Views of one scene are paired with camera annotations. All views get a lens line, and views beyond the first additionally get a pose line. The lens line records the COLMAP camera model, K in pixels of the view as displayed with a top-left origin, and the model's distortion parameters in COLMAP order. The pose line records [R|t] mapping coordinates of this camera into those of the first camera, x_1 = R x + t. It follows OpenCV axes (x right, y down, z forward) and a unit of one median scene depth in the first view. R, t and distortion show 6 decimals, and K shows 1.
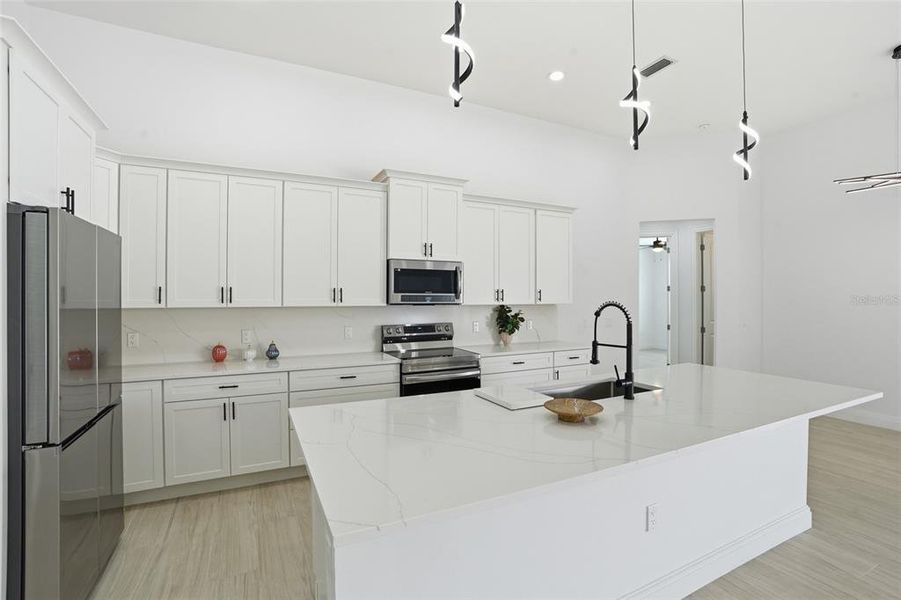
lens RADIAL K [[419.3, 0, 450.2], [0, 419.3, 298.4], [0, 0, 1]] dist [-0.051991, 0.016724]
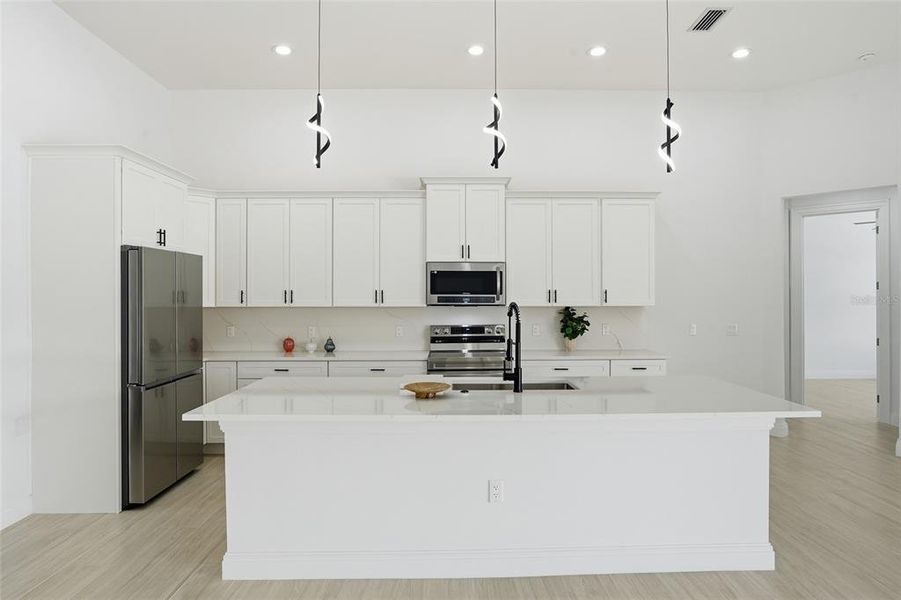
lens RADIAL K [[541.0, 0, 451.1], [0, 541.0, 297.7], [0, 0, 1]] dist [-0.004598, -0.000525]
pose [[0.904782, 0.000670, -0.425874, 0.488311], [0.000018, 0.999999, 0.001611, -0.006990], [0.425875, -0.001465, 0.904781, -0.205832]]
